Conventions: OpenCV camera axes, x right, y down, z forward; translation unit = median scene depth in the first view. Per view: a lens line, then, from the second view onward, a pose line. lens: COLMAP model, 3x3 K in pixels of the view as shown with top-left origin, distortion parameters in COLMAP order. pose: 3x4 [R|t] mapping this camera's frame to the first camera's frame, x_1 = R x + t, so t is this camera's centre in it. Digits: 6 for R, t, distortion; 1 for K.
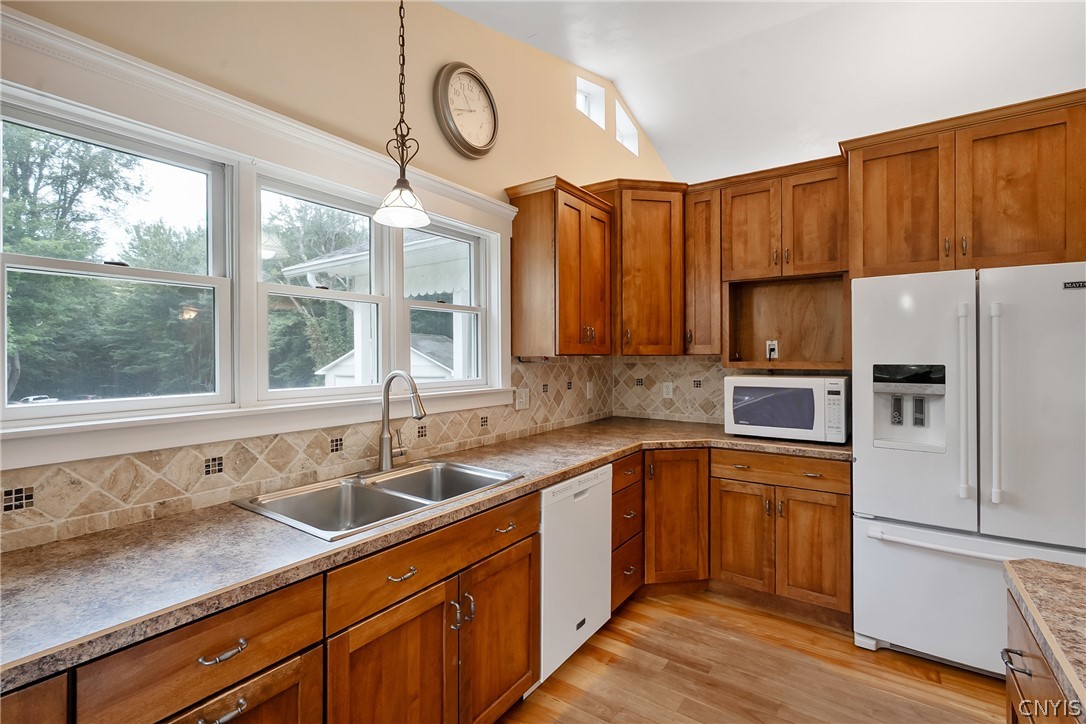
lens RADIAL K [[491.5, 0, 541.9], [0, 491.5, 358.0], [0, 0, 1]] dist [-0.003827, 0.001900]
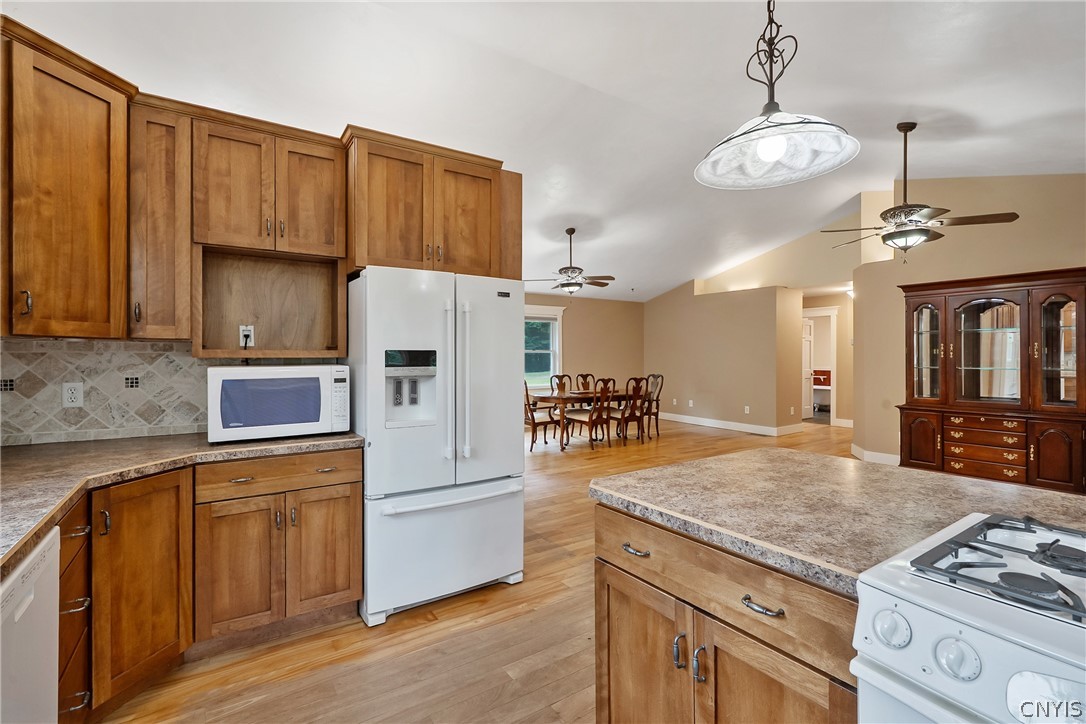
lens RADIAL K [[491.5, 0, 538.1], [0, 491.5, 357.7], [0, 0, 1]] dist [-0.003827, 0.001900]
pose [[0.367796, -0.003414, 0.929900, -0.154075], [0.004932, 0.999986, 0.001720, 0.024682], [-0.929893, 0.003954, 0.367808, 0.263083]]
